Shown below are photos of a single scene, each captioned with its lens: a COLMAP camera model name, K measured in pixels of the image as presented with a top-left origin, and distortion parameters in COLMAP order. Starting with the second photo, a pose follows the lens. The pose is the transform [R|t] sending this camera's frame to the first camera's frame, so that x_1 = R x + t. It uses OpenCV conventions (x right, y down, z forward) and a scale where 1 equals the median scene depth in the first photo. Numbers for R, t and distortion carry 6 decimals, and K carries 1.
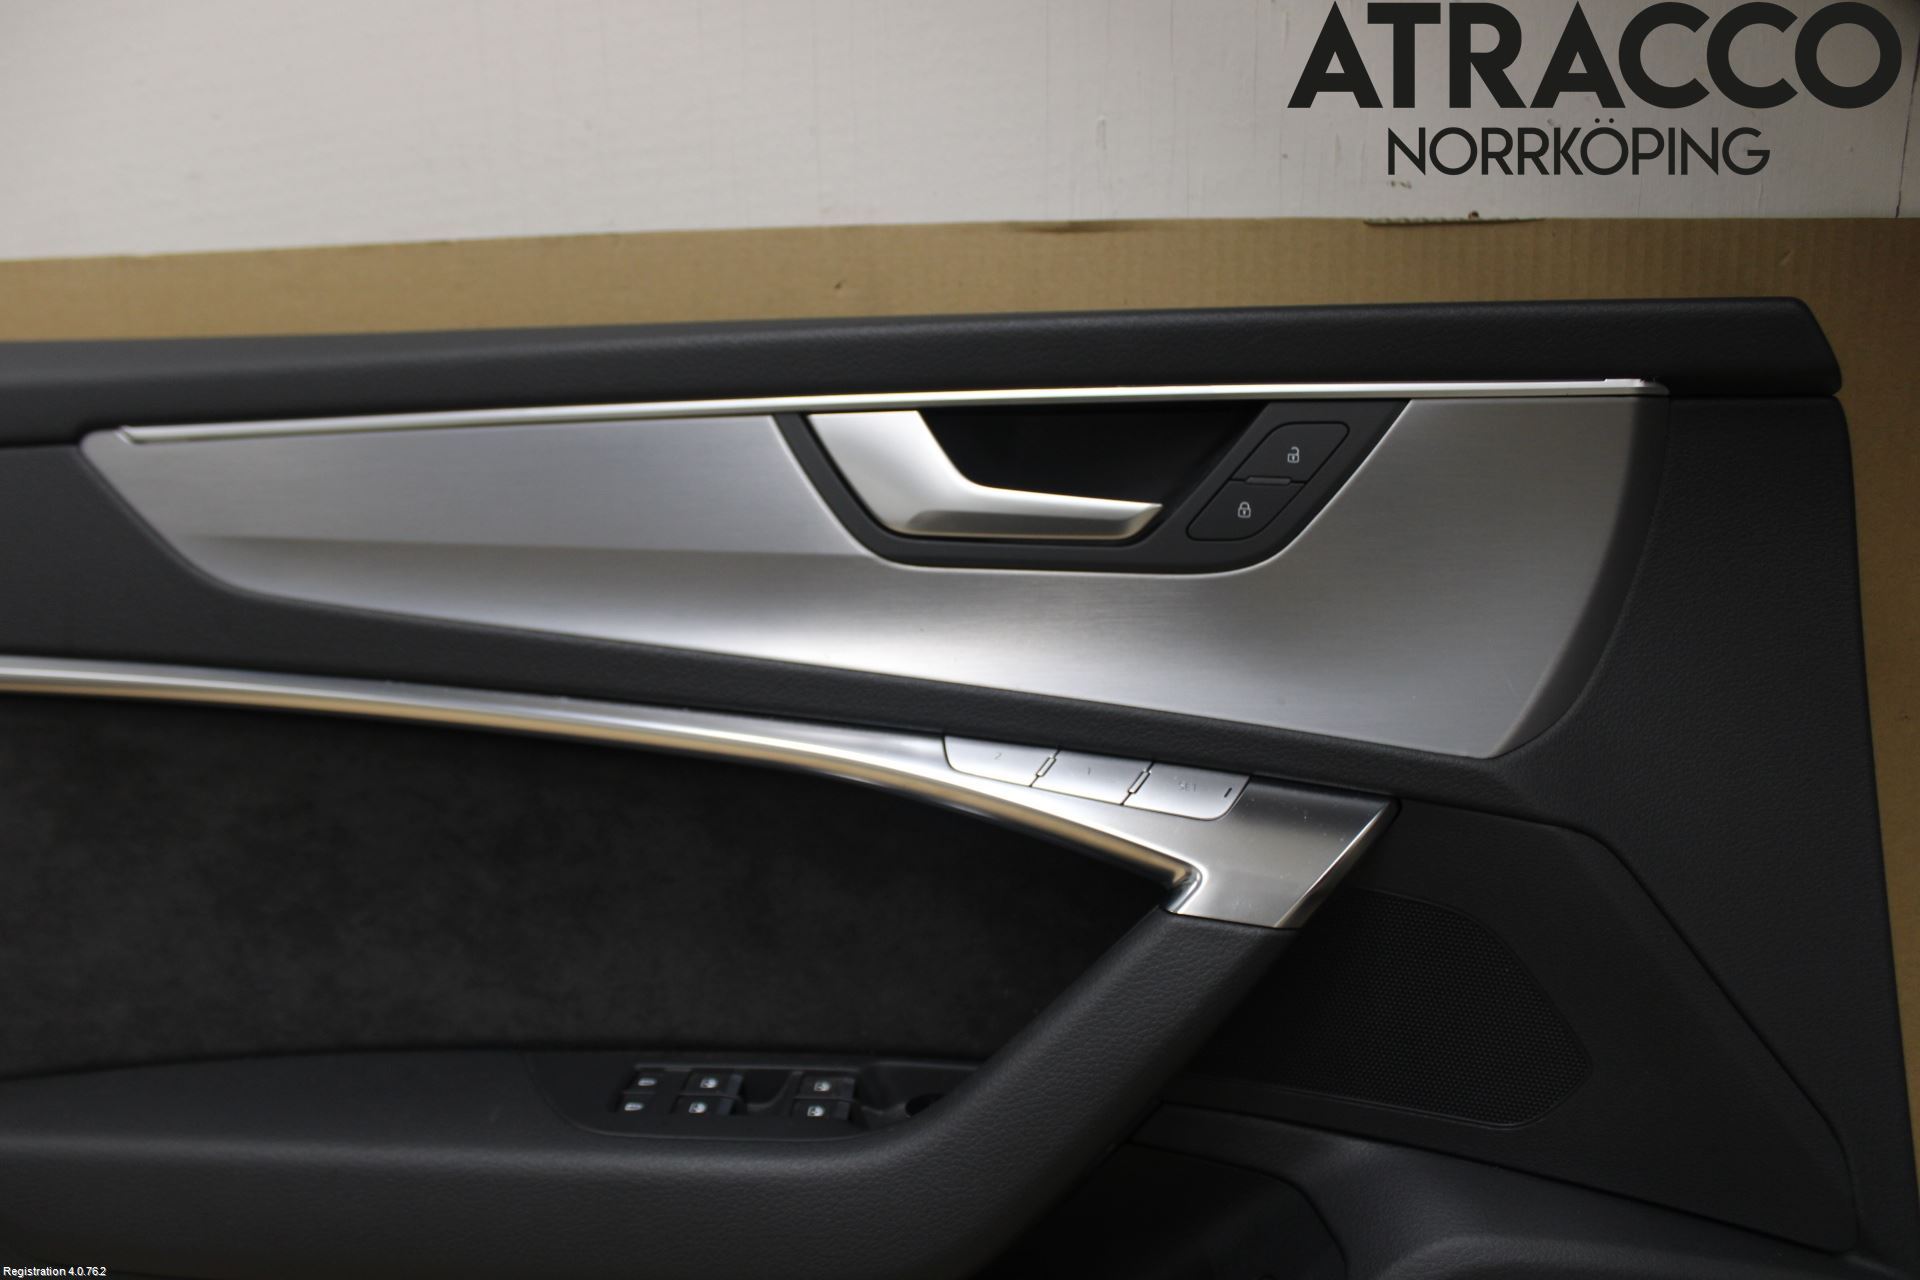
lens RADIAL K [[1528.1, 0, 912.8], [0, 1528.1, 642.0], [0, 0, 1]] dist [-0.178680, 0.126730]
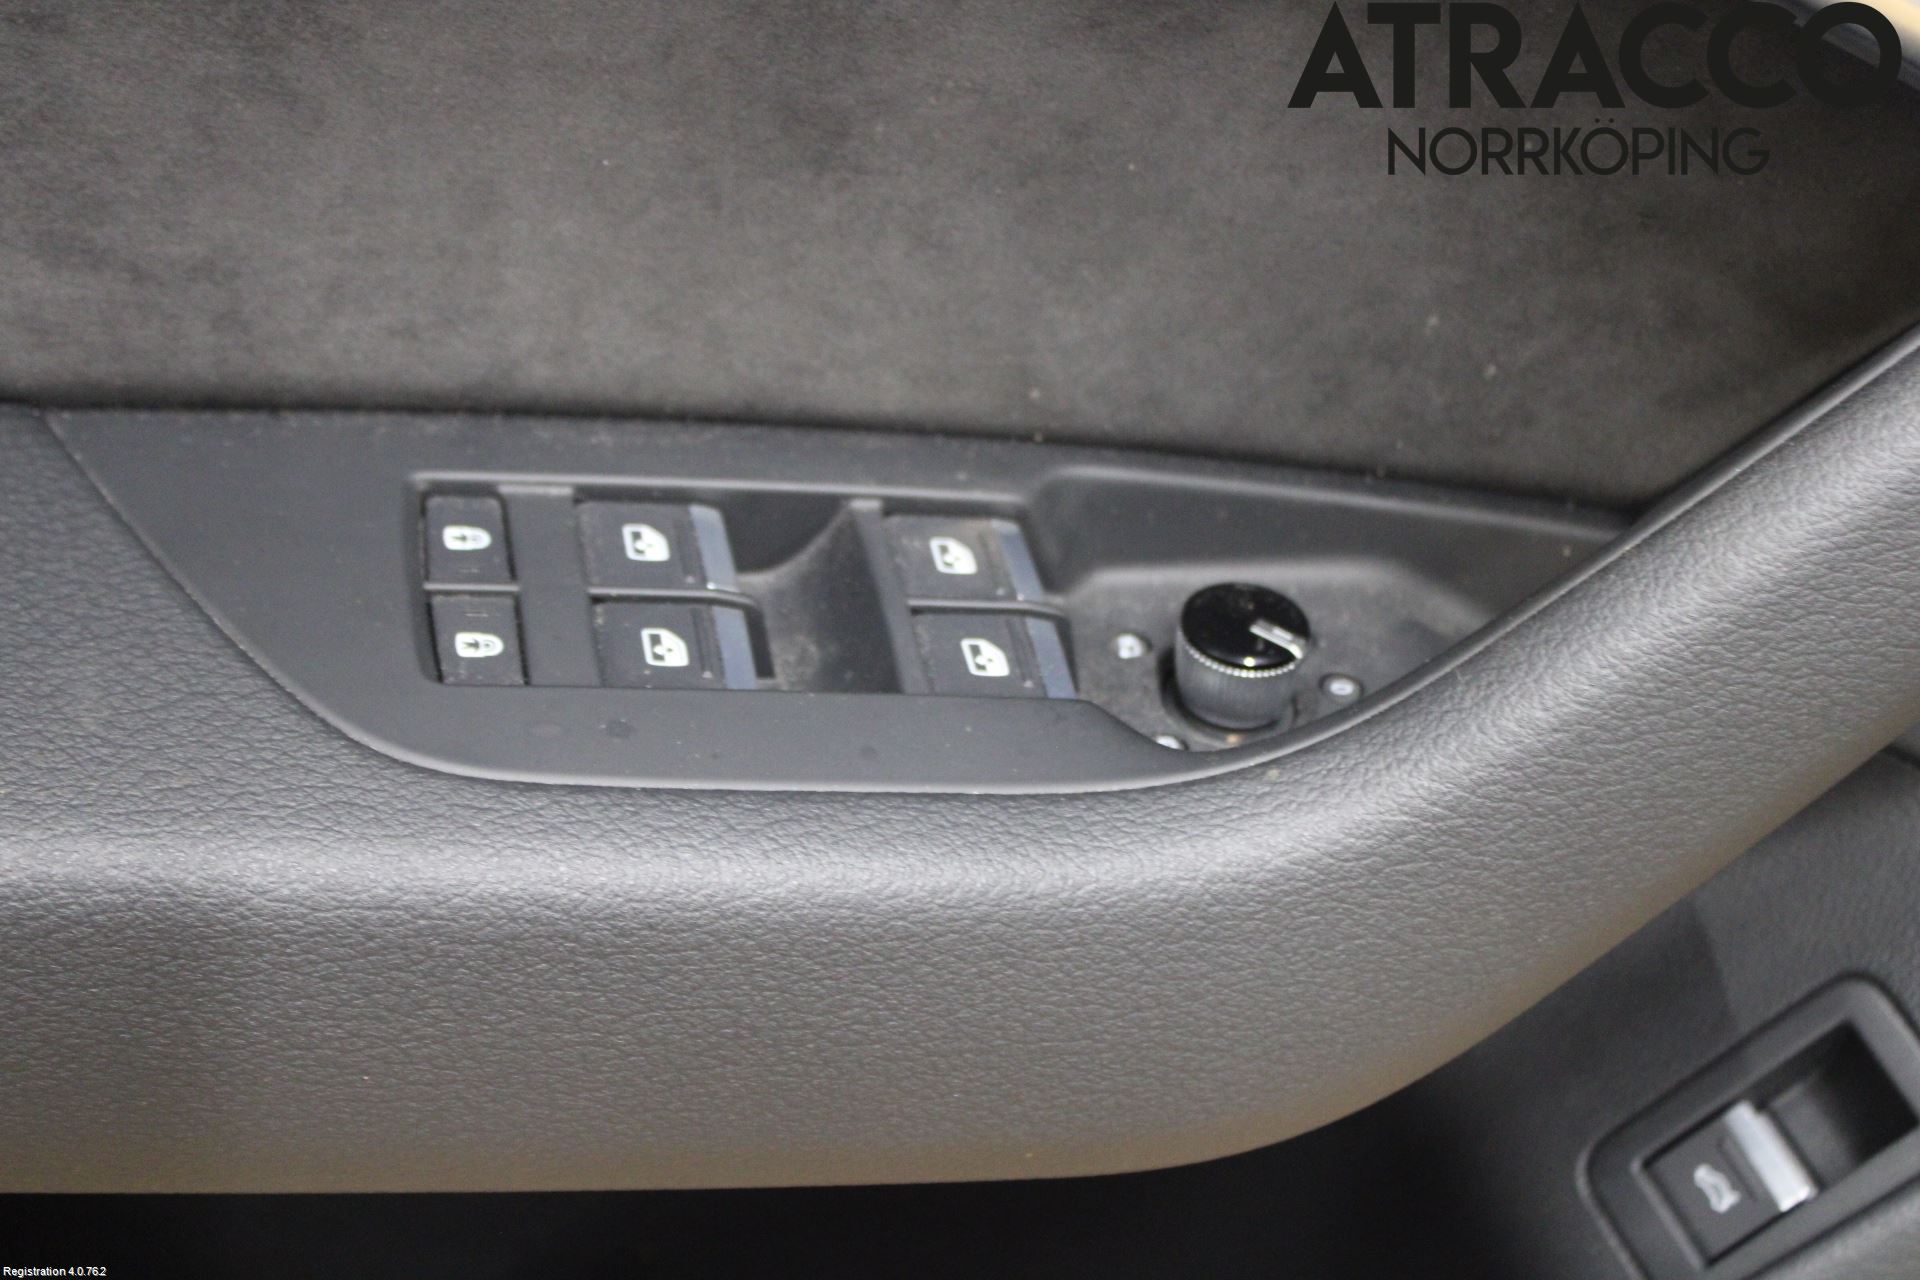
lens RADIAL K [[2925.3, 0, 912.7], [0, 2925.3, 638.9], [0, 0, 1]] dist [-0.011467, -0.056213]
pose [[0.950627, 0.000163, 0.310337, -0.285149], [-0.166782, 0.843582, 0.510445, -0.051630], [-0.261712, -0.537001, 0.801958, 0.404758]]
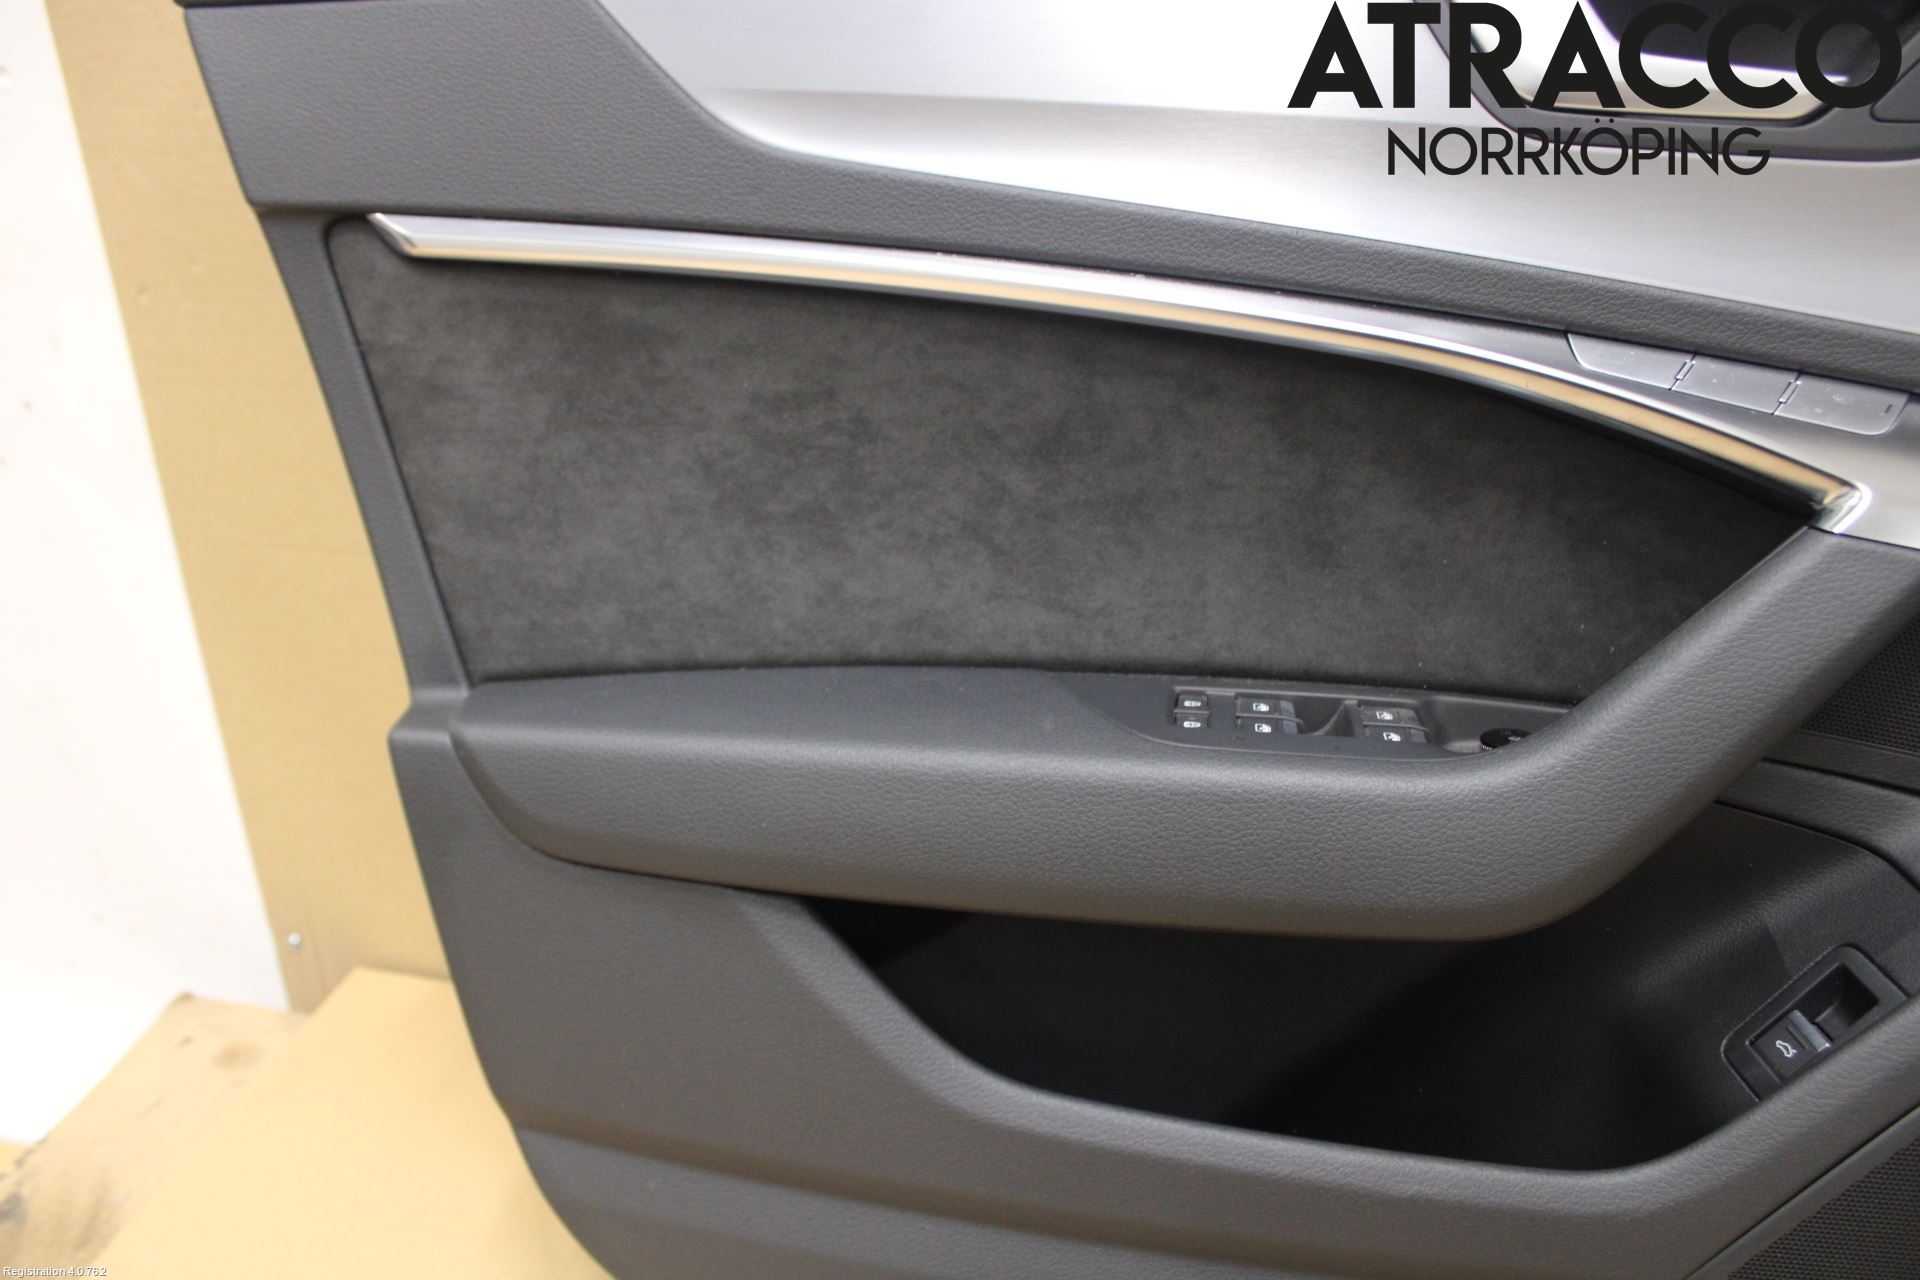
lens RADIAL K [[1528.1, 0, 912.8], [0, 1528.1, 642.0], [0, 0, 1]] dist [-0.178680, 0.126730]
pose [[0.992255, 0.053087, -0.112306, -0.241441], [-0.034127, 0.985793, 0.164461, 0.104803], [0.119441, -0.159354, 0.979969, 0.059238]]
